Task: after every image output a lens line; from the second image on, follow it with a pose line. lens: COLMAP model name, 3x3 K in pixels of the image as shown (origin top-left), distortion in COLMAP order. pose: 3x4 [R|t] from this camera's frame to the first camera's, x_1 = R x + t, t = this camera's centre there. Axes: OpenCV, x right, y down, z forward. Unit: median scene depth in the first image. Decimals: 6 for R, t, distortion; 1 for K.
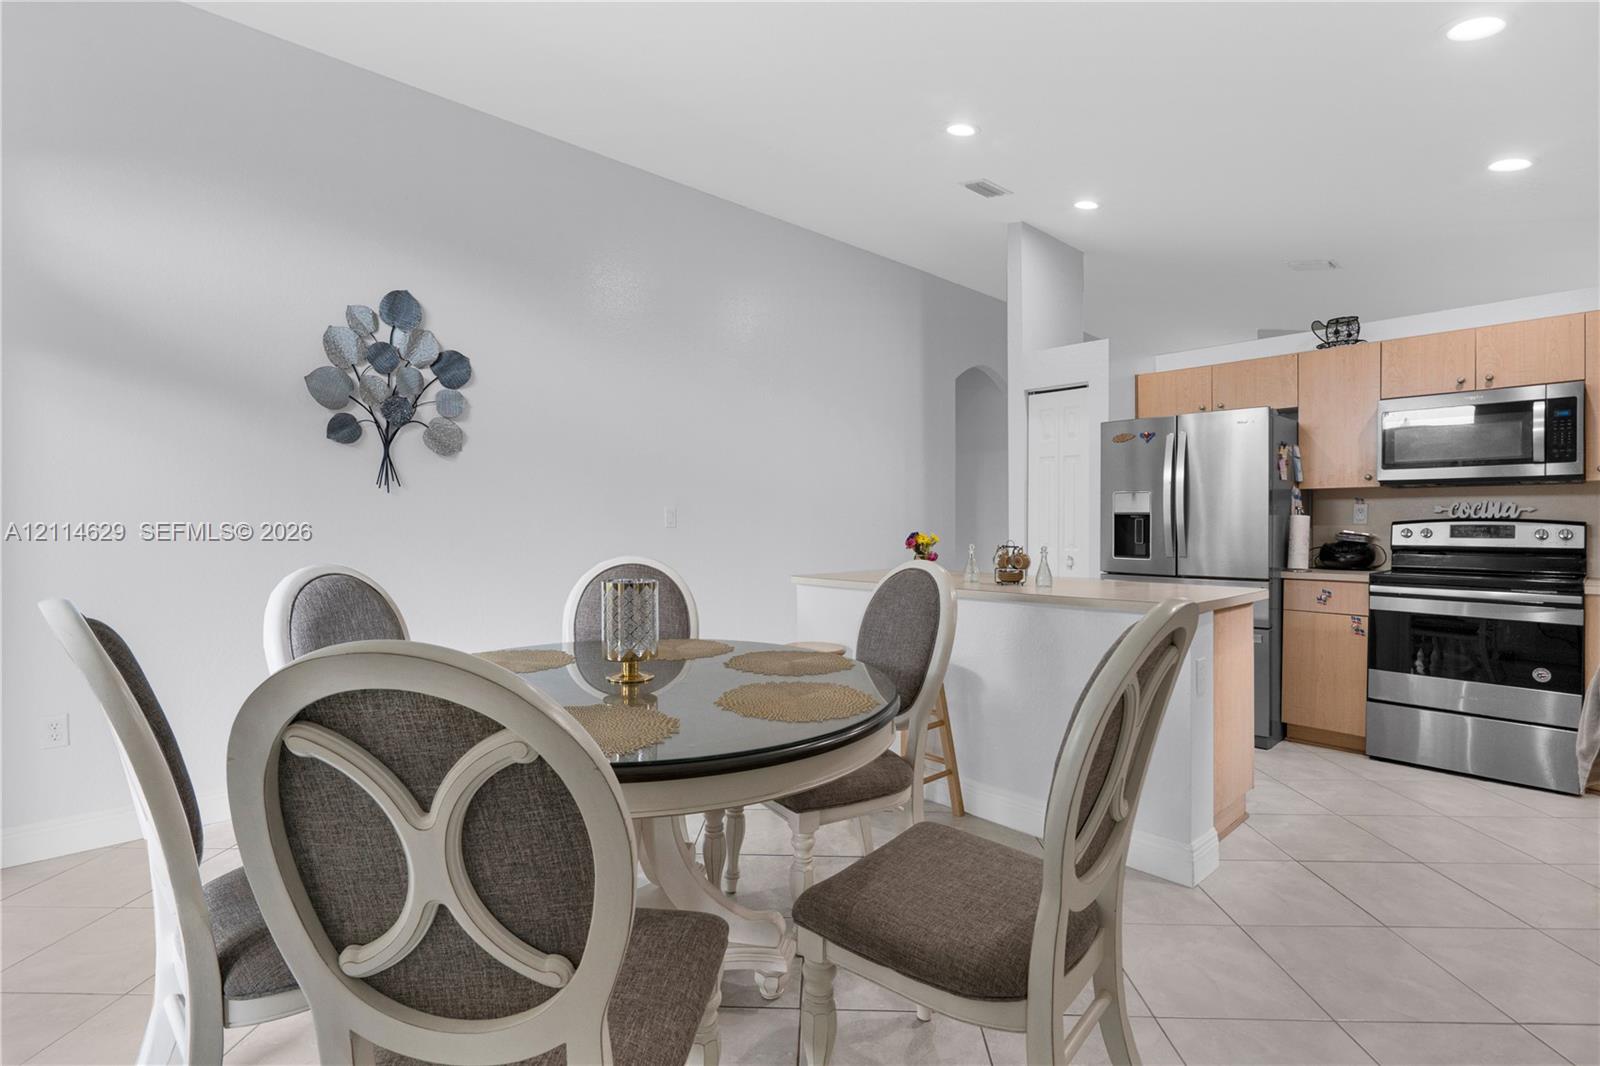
lens RADIAL K [[782.2, 0, 800.0], [0, 782.2, 533.0], [0, 0, 1]] dist [0.000304, 0.000453]
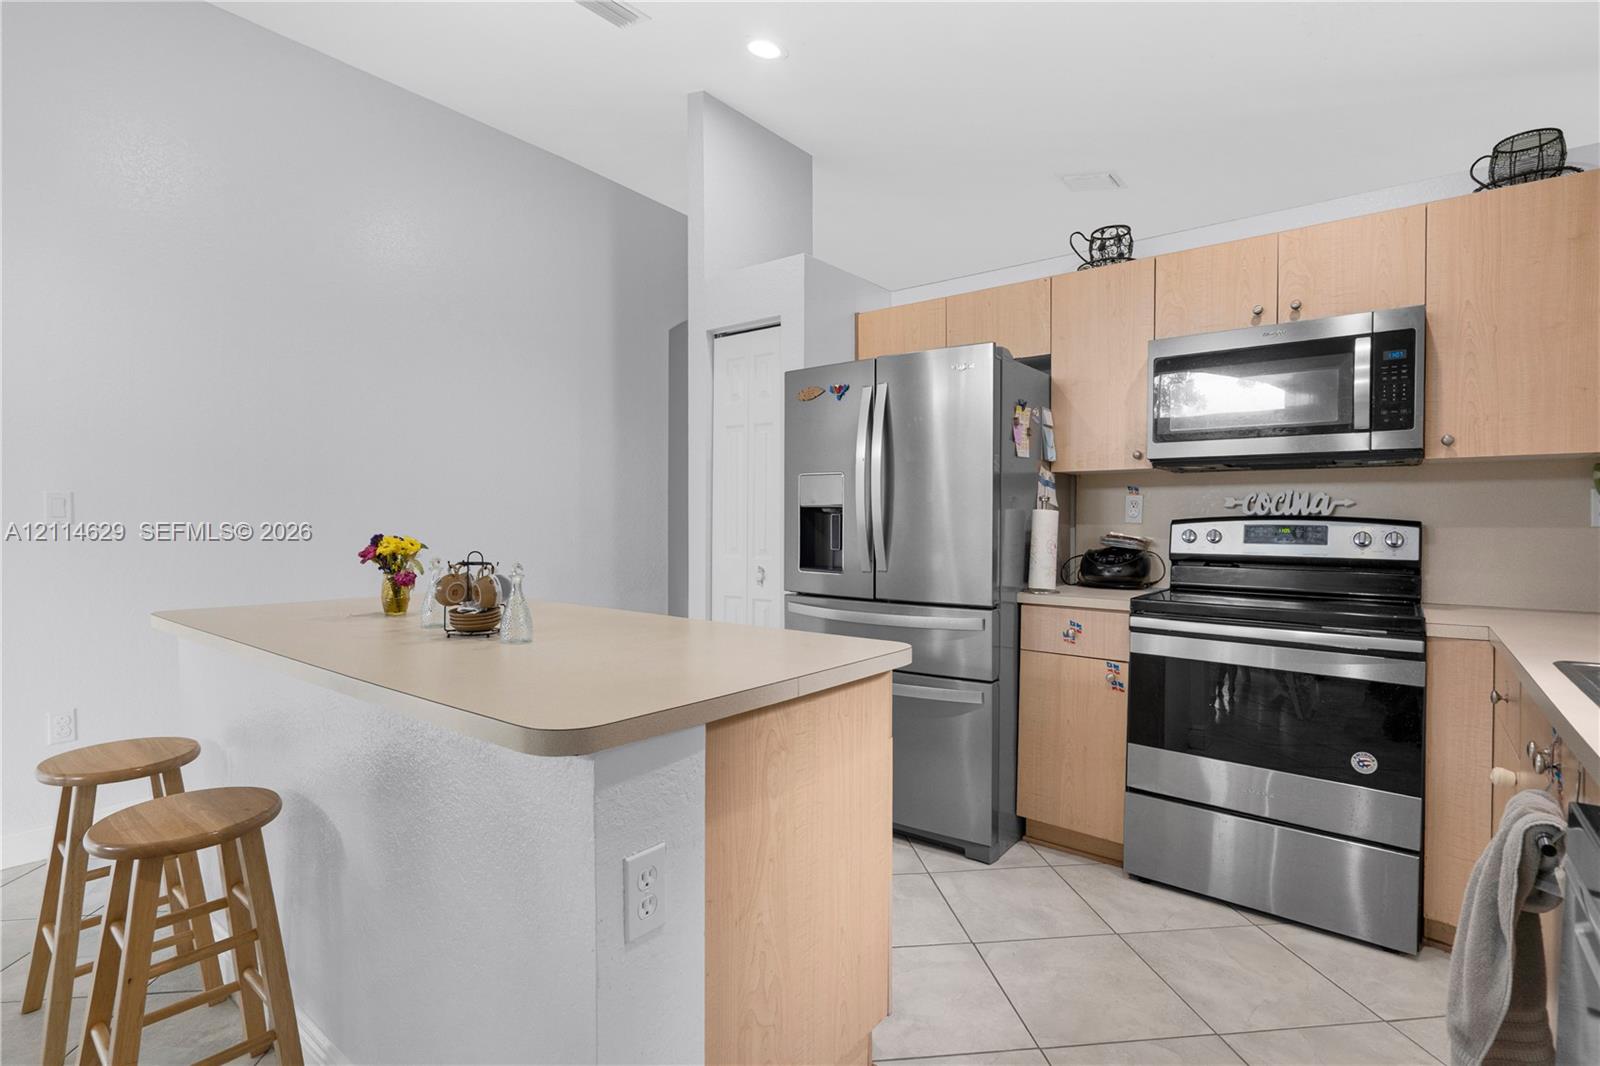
lens RADIAL K [[767.2, 0, 800.0], [0, 767.2, 533.0], [0, 0, 1]] dist [-0.001718, 0.000162]
pose [[0.990169, 0.002758, 0.139852, 0.350187], [-0.003682, 0.999973, 0.006343, -0.006094], [-0.139830, -0.006796, 0.990152, 0.386797]]
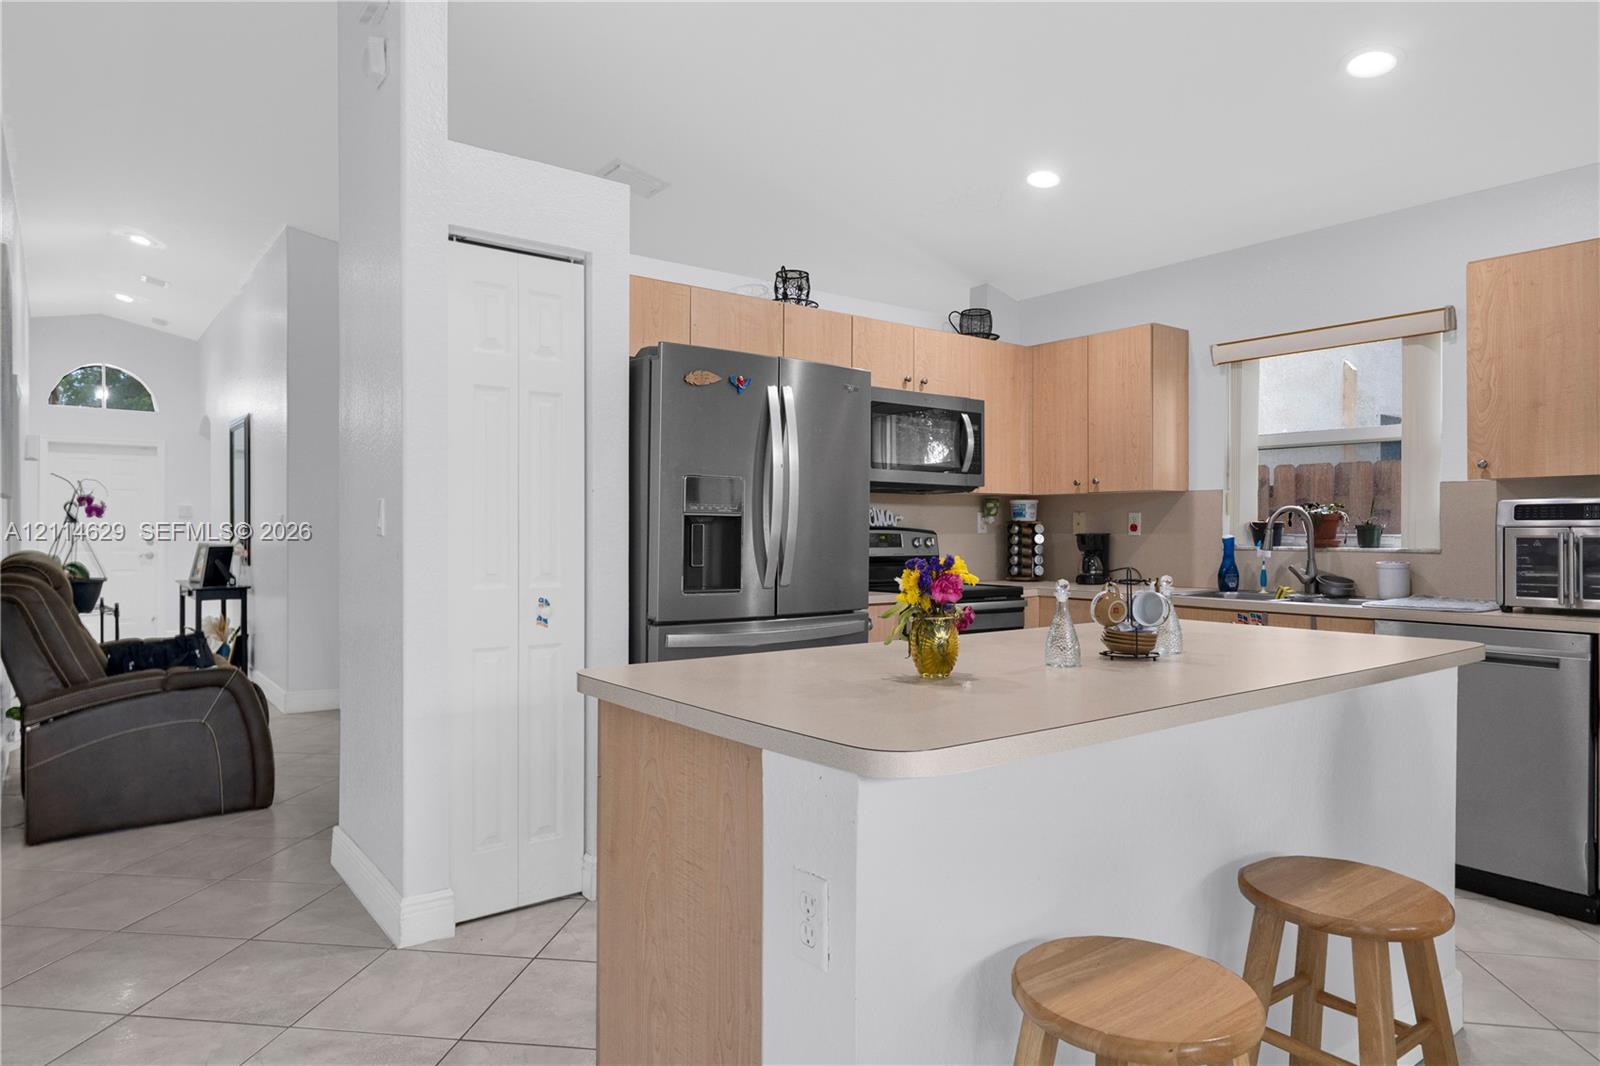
lens RADIAL K [[970.8, 0, 800.0], [0, 970.8, 533.0], [0, 0, 1]] dist [-0.002583, 0.000794]
pose [[0.108771, 0.000960, 0.994066, -0.302078], [0.008943, 0.999958, -0.001945, -0.010000], [-0.994027, 0.009101, 0.108758, 0.963028]]
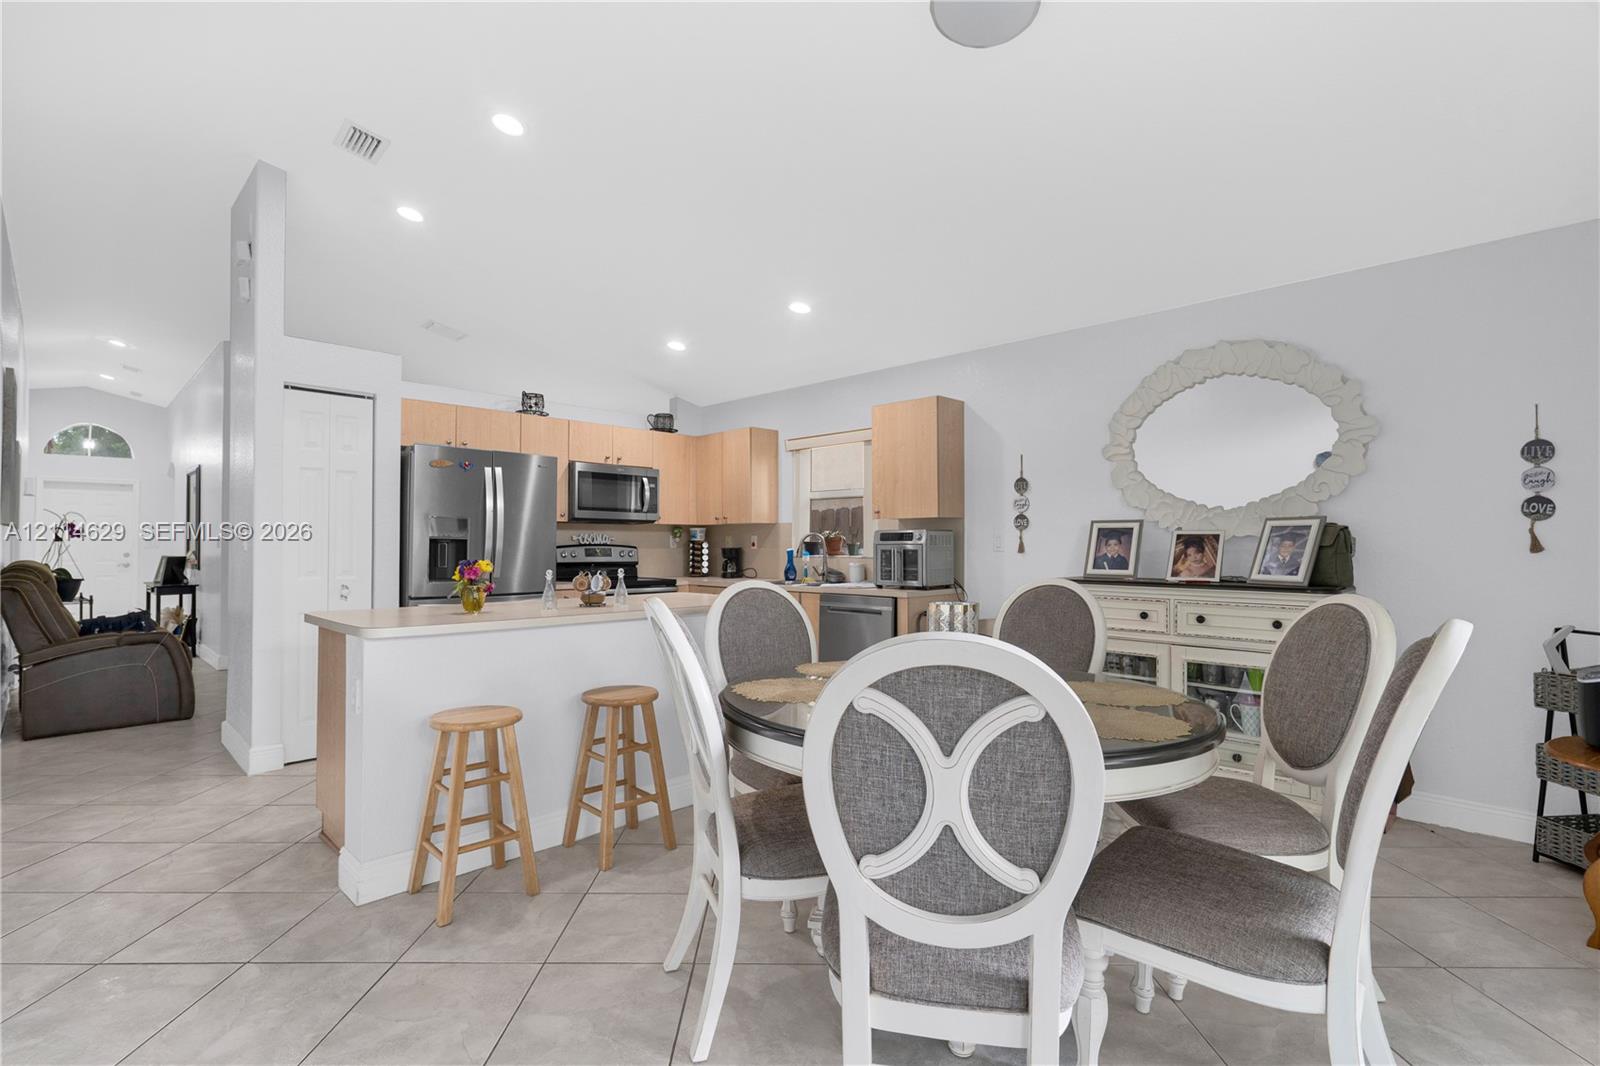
lens RADIAL K [[738.2, 0, 800.0], [0, 738.2, 533.0], [0, 0, 1]] dist [-0.027661, 0.006708]
pose [[-0.039906, 0.019257, 0.999018, -0.624596], [0.010202, 0.999770, -0.018864, -0.009213], [-0.999151, 0.009439, -0.040093, 0.645597]]
